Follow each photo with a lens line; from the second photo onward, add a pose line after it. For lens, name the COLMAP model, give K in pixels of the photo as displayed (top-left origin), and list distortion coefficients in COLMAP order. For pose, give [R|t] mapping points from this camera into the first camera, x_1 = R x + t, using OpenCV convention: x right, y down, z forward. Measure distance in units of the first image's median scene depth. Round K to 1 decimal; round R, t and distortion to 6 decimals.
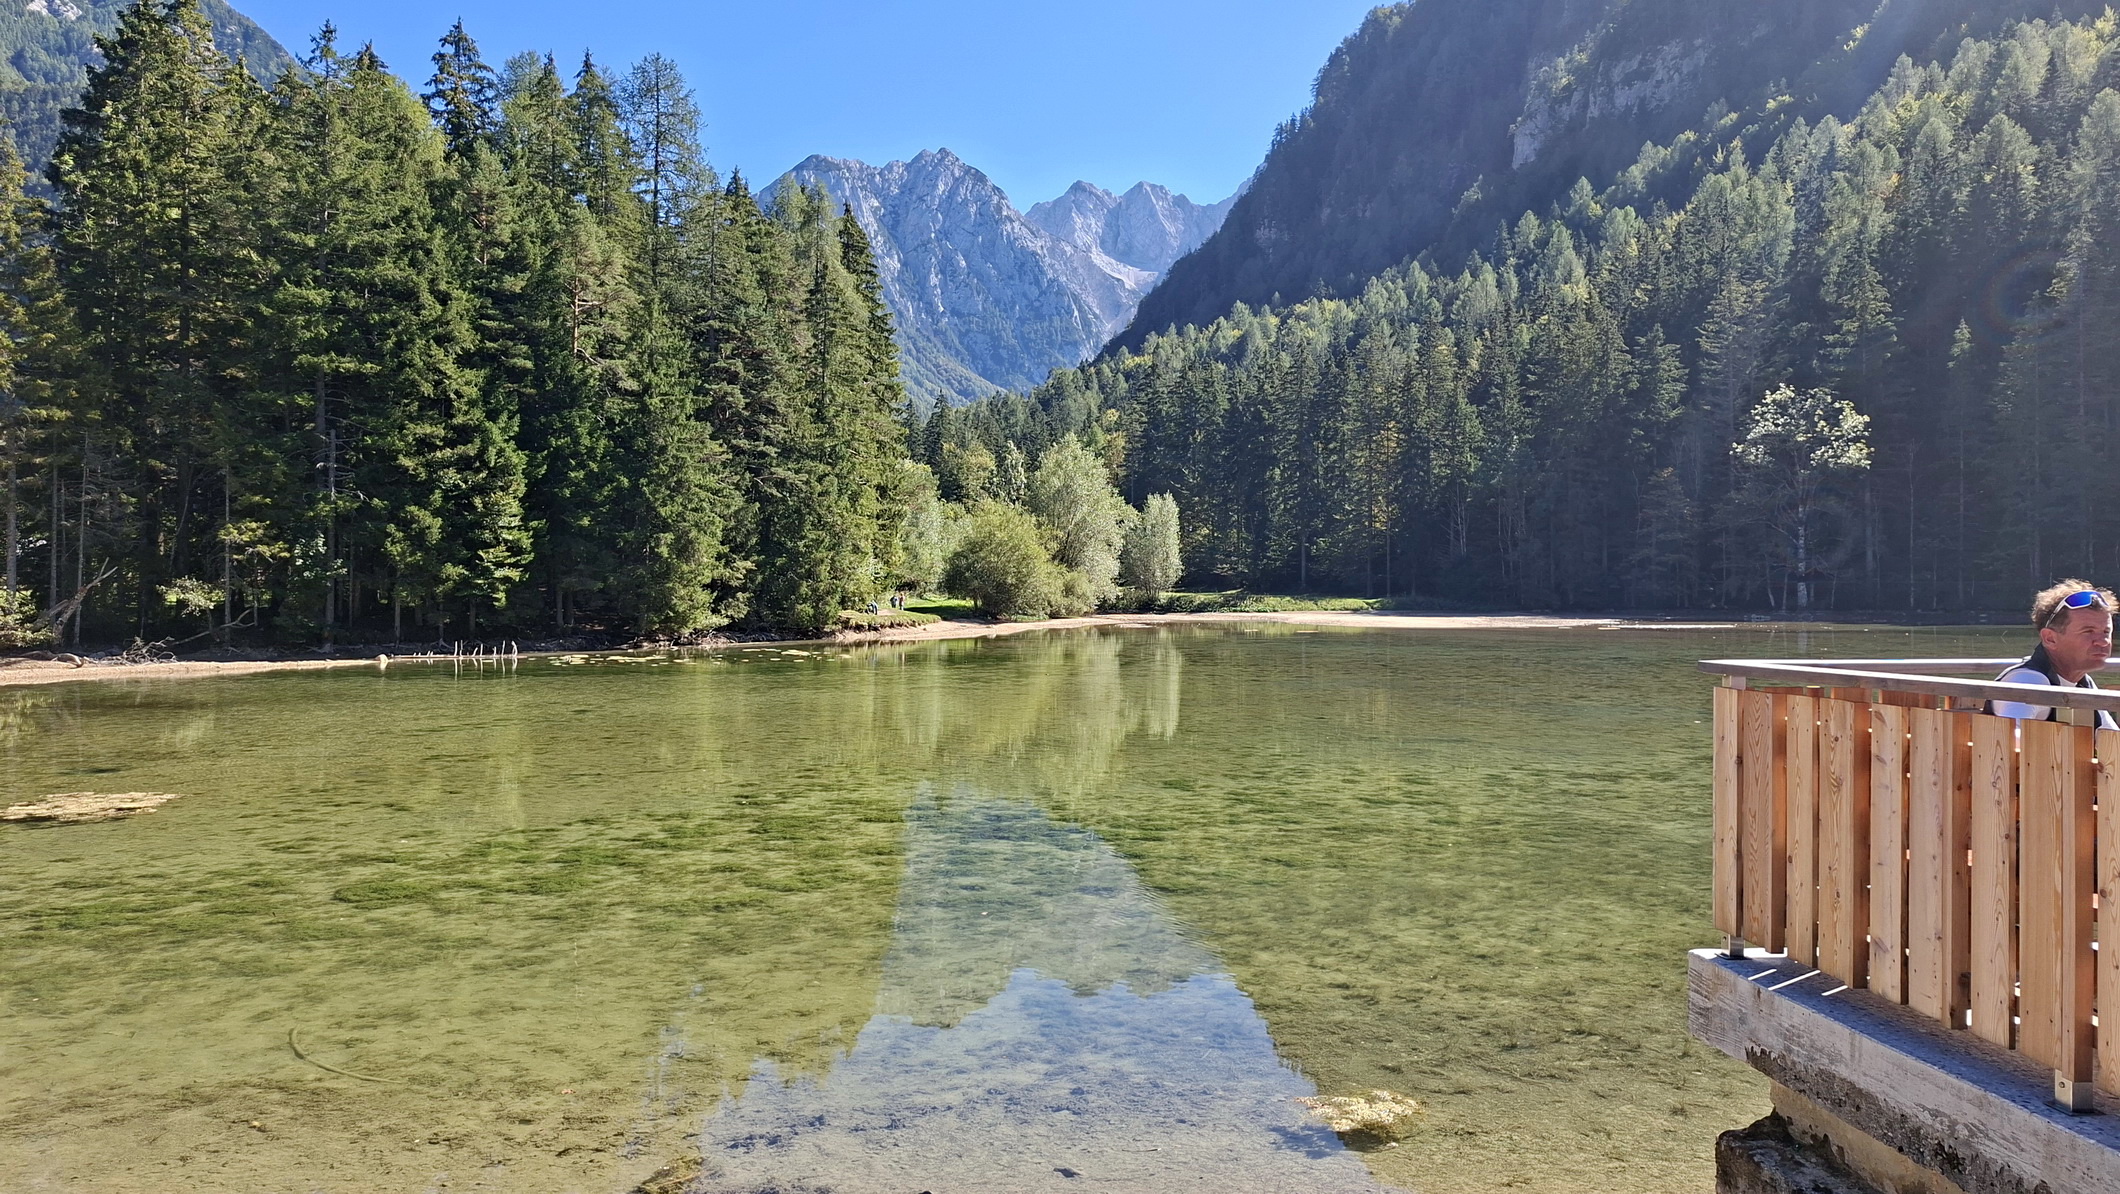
lens RADIAL K [[1529.9, 0, 1068.0], [0, 1529.9, 605.7], [0, 0, 1]] dist [0.111582, -0.128885]
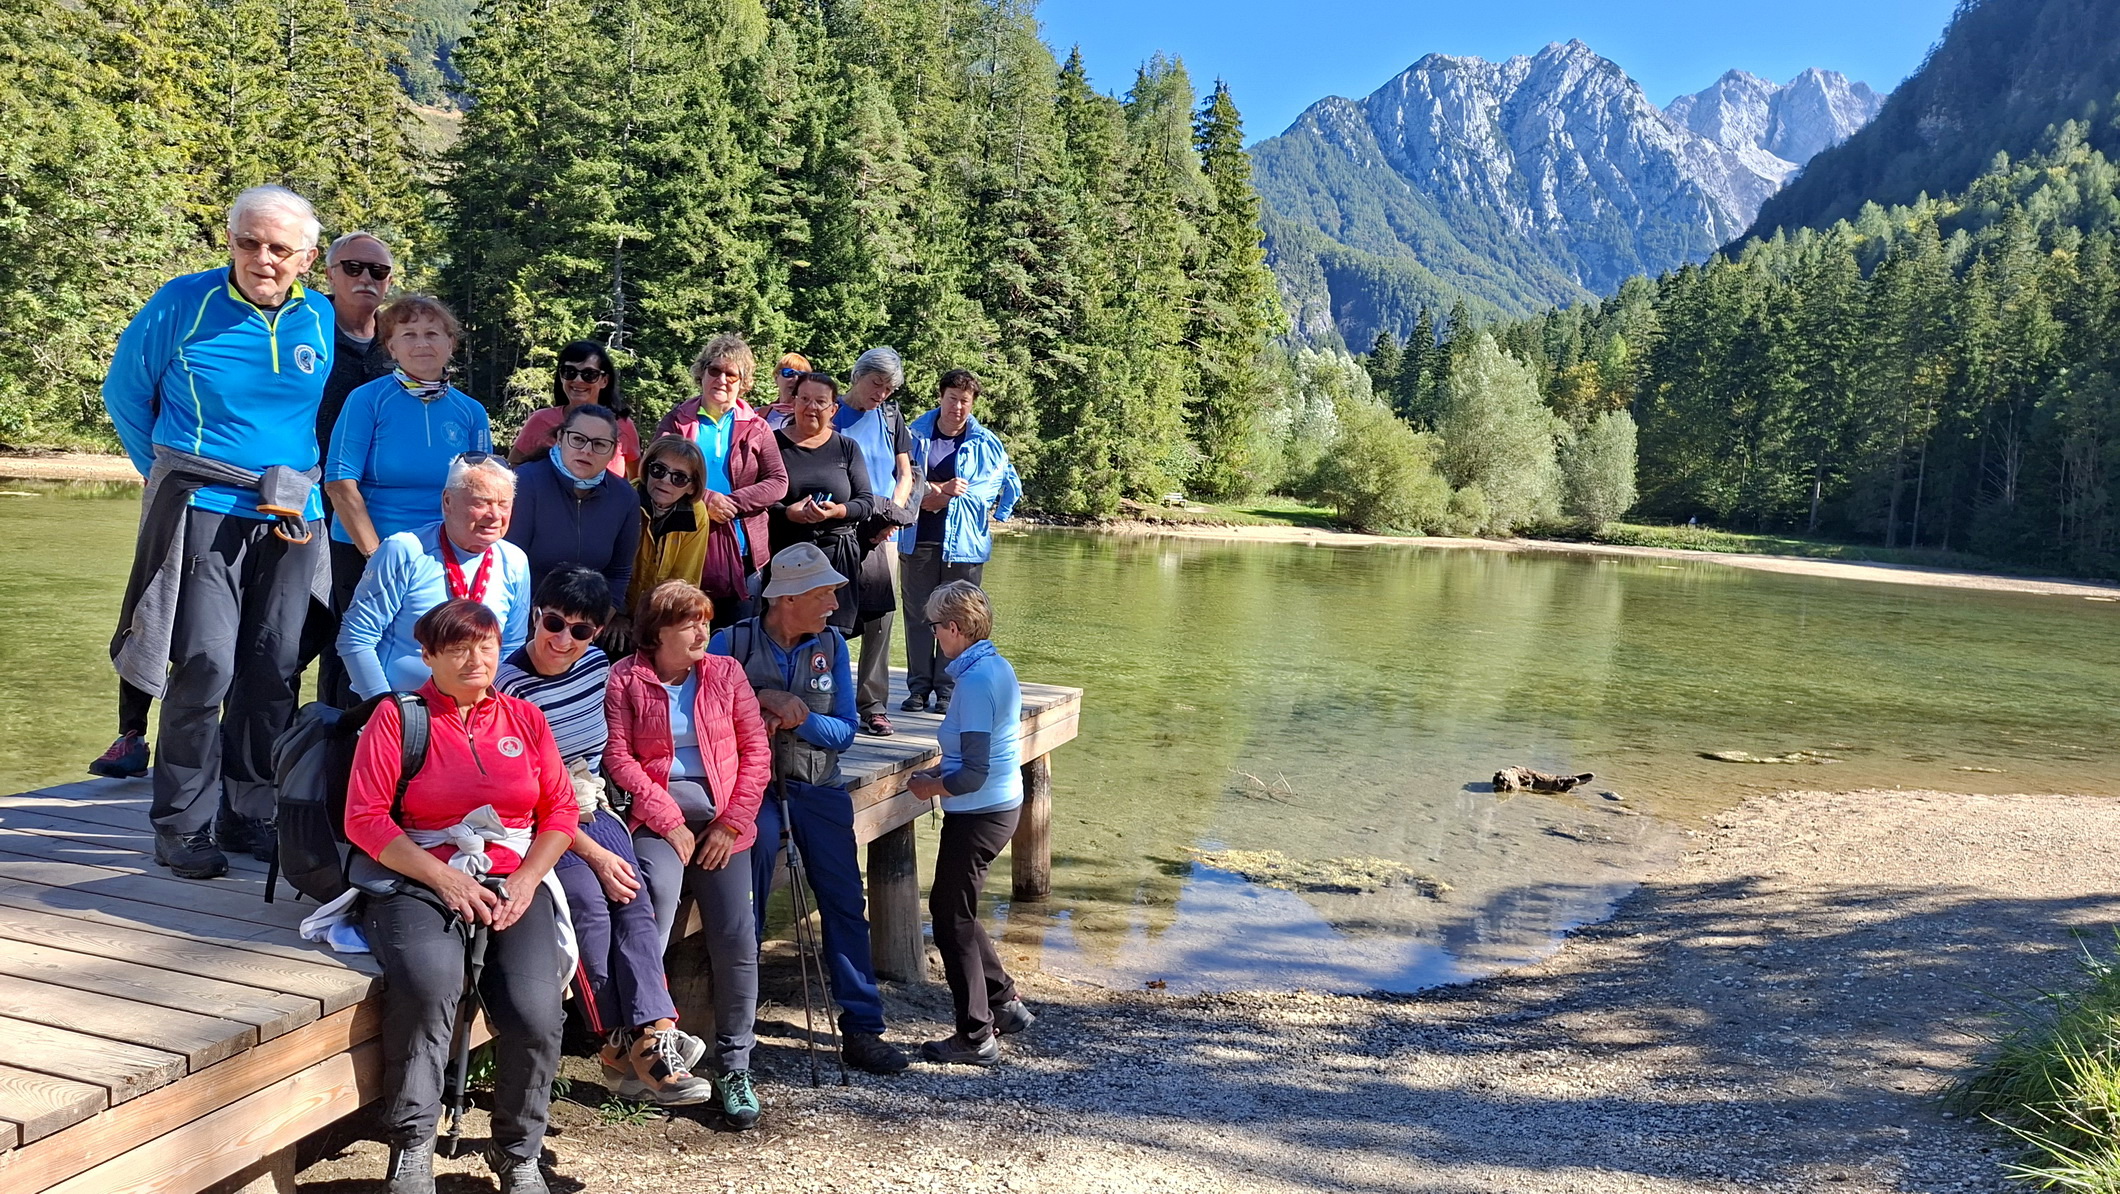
lens RADIAL K [[1529.9, 0, 1068.0], [0, 1529.9, 605.7], [0, 0, 1]] dist [0.111582, -0.128885]
pose [[0.924035, 0.100190, -0.368947, 0.134398], [-0.079748, 0.994334, 0.070289, 0.002596], [0.373899, -0.035527, 0.926789, 0.053341]]
